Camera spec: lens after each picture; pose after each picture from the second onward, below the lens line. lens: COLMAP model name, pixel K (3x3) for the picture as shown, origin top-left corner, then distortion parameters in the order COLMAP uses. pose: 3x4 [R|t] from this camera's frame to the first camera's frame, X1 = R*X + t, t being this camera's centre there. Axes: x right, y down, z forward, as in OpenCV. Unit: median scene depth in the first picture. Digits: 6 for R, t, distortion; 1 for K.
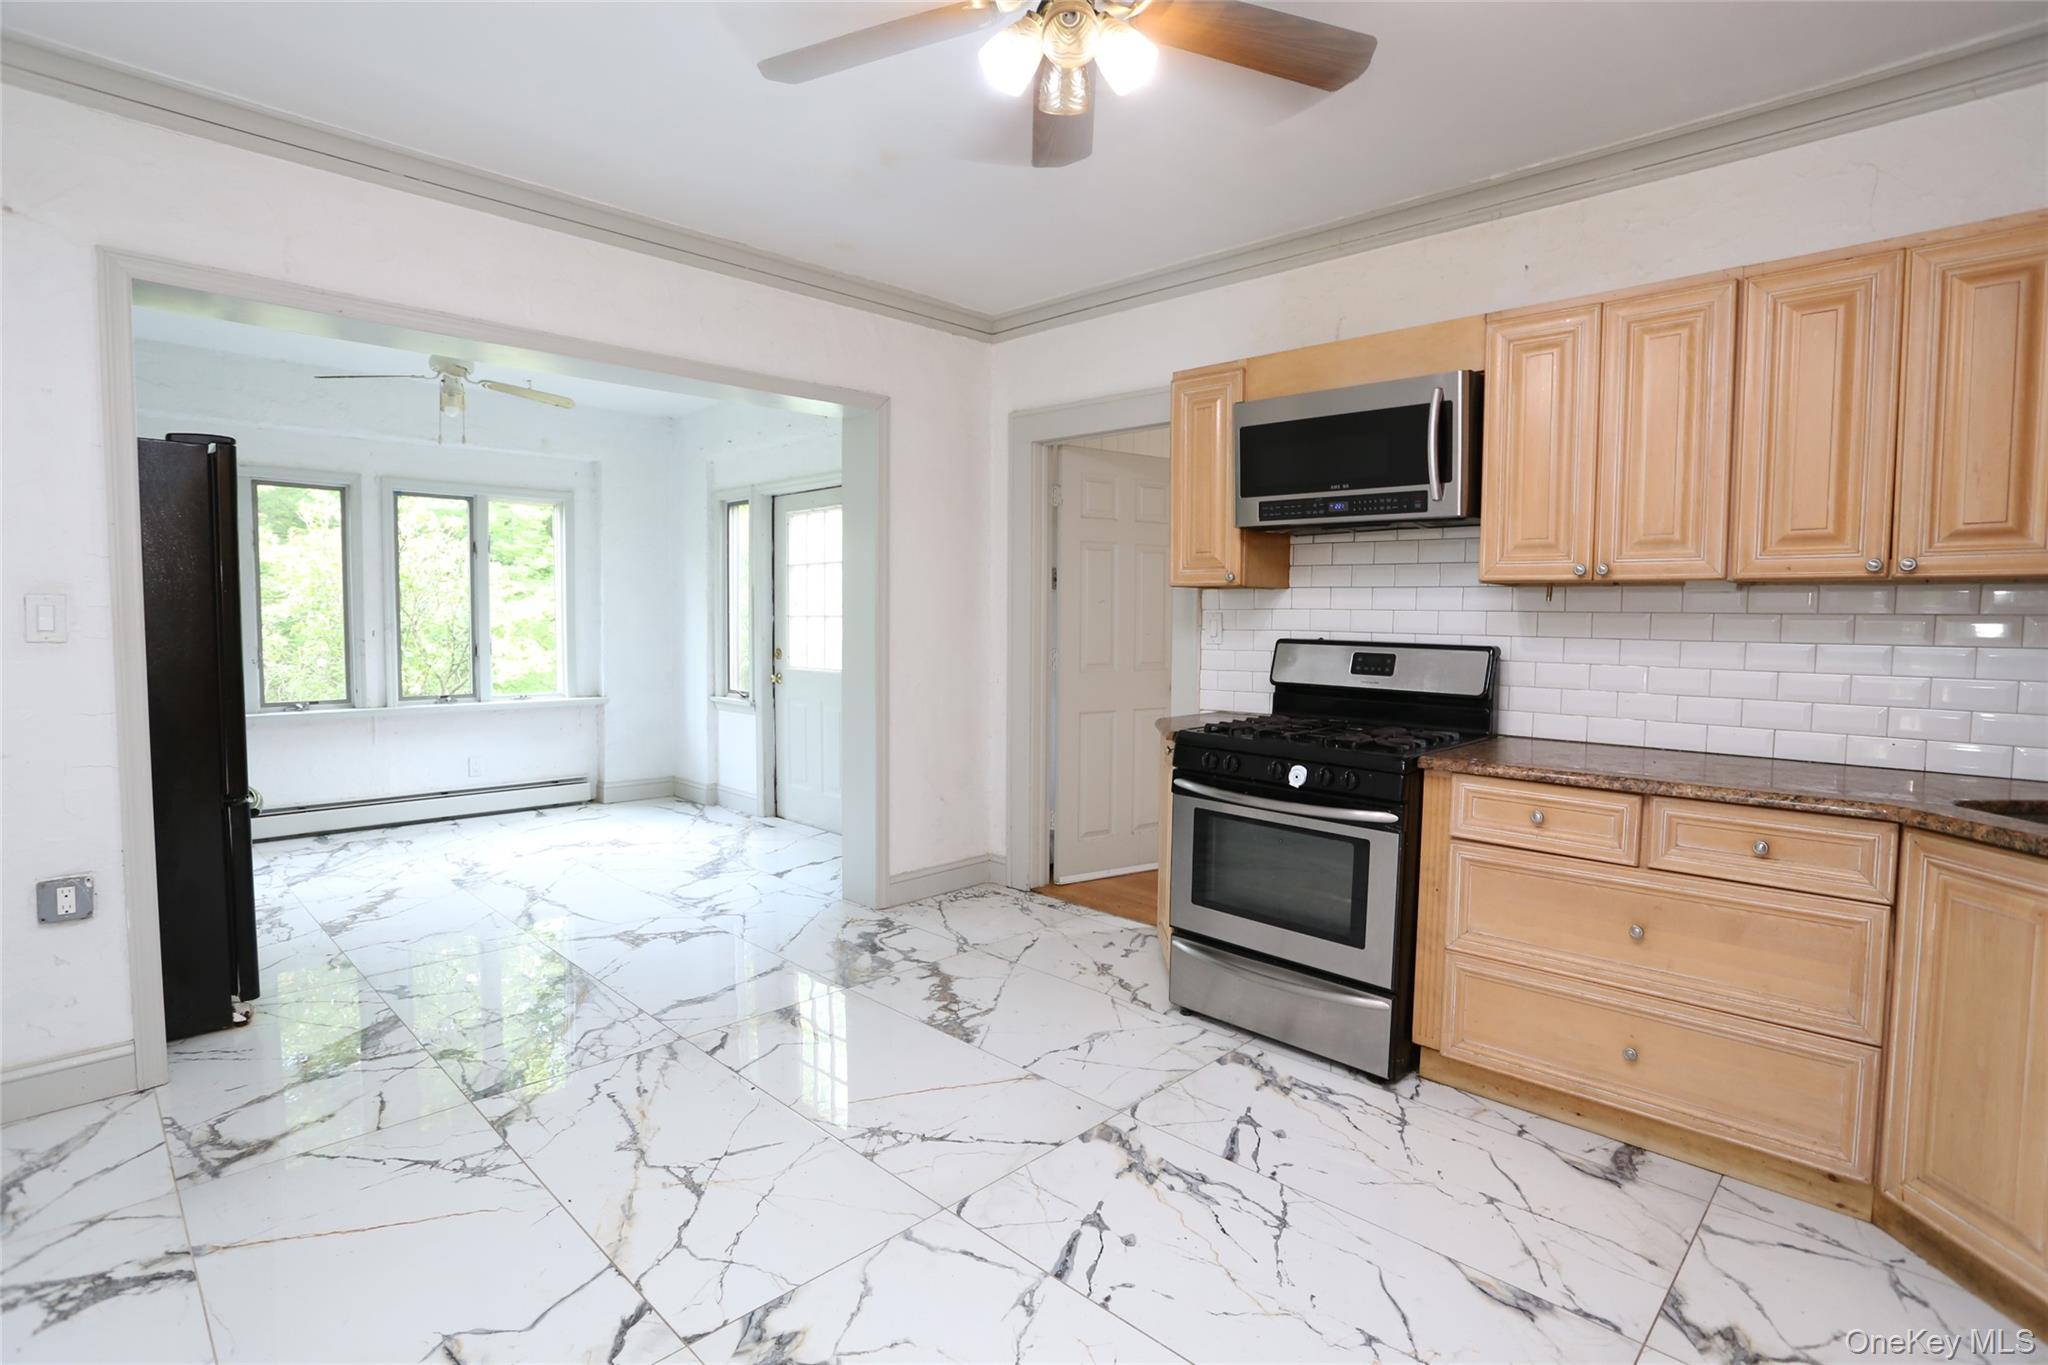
lens RADIAL K [[996.1, 0, 1023.0], [0, 996.1, 676.2], [0, 0, 1]] dist [-0.074676, 0.041351]
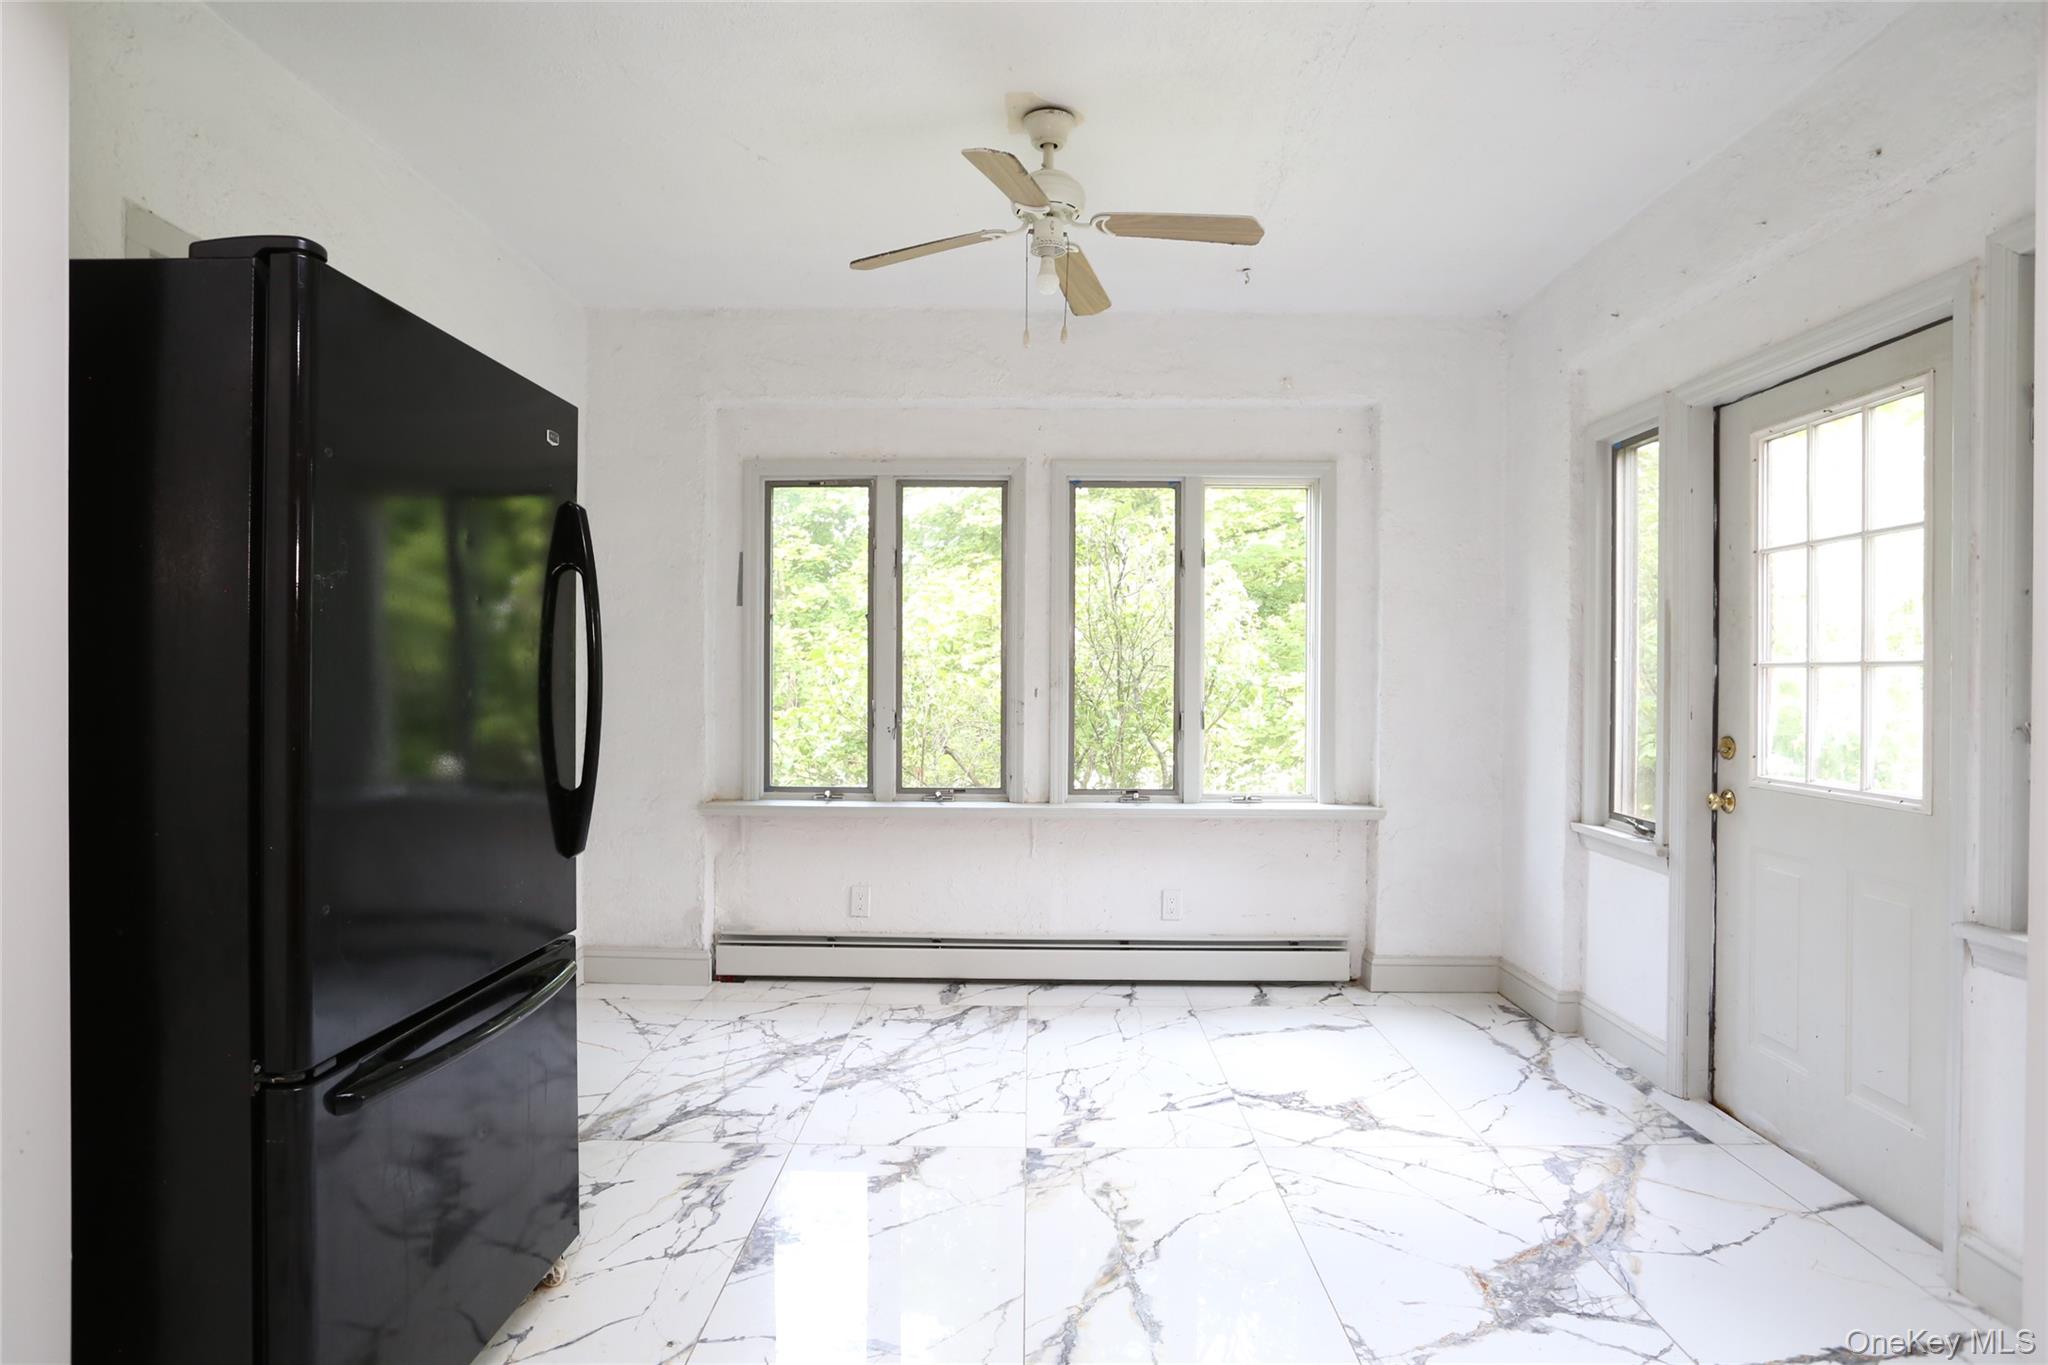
lens RADIAL K [[1098.3, 0, 1029.6], [0, 1098.3, 678.7], [0, 0, 1]] dist [-0.034779, 0.001732]
pose [[0.701054, -0.000940, -0.713107, -0.130775], [-0.043515, 0.998079, -0.044096, -0.020404], [0.711779, 0.061944, 0.699667, 0.472899]]
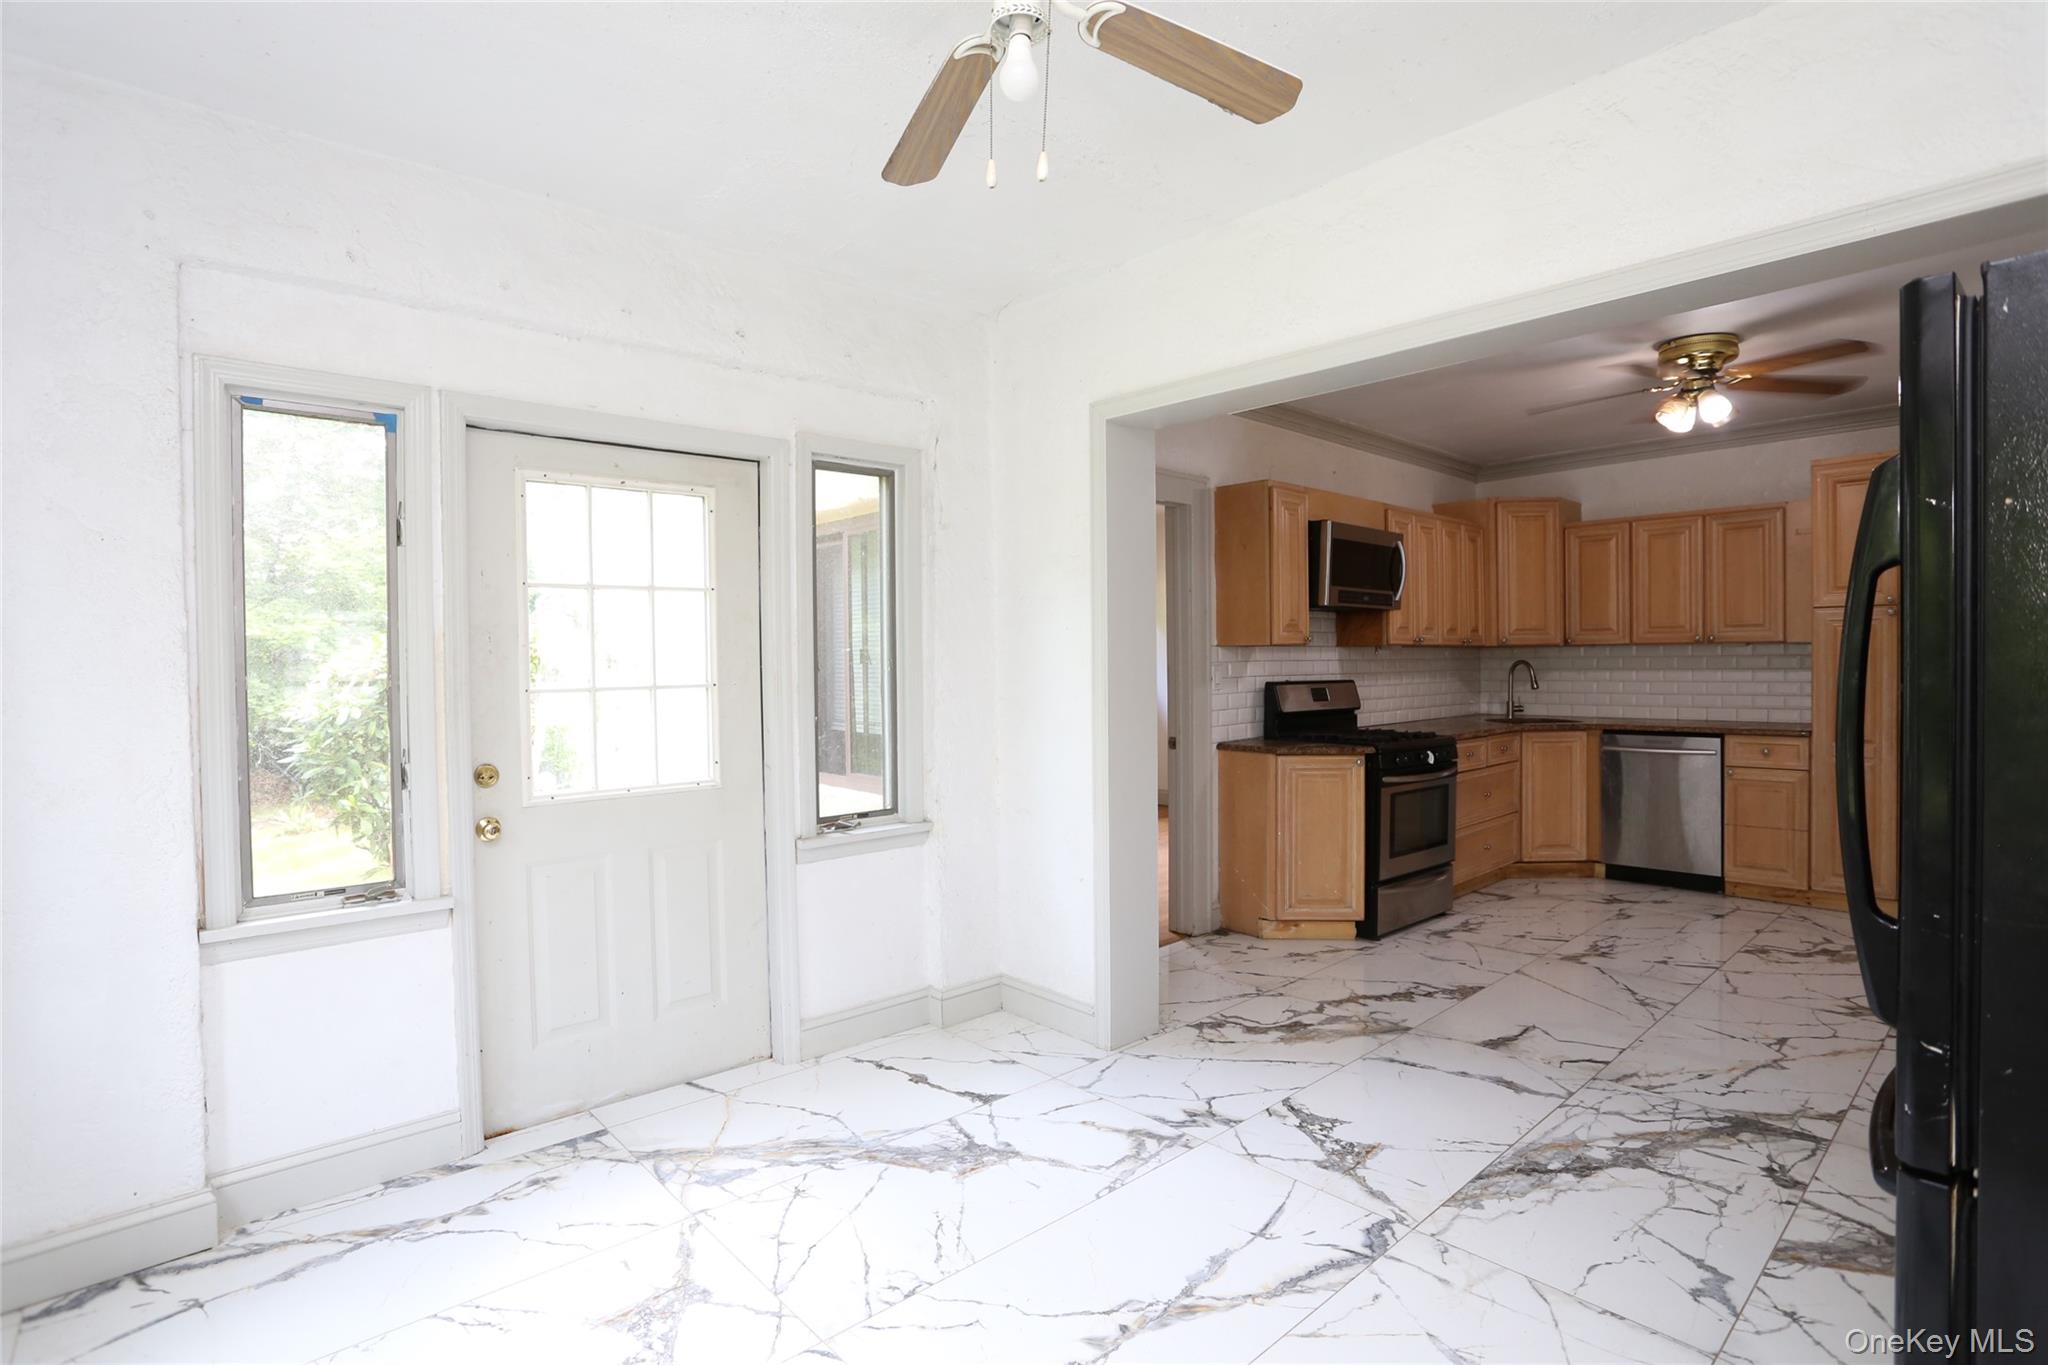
lens RADIAL K [[997.6, 0, 1018.9], [0, 997.6, 684.7], [0, 0, 1]] dist [-0.061411, 0.026115]
pose [[0.059191, -0.030311, 0.997786, -0.750838], [0.076803, 0.996714, 0.025722, -0.062984], [-0.995288, 0.075110, 0.061325, 0.812104]]
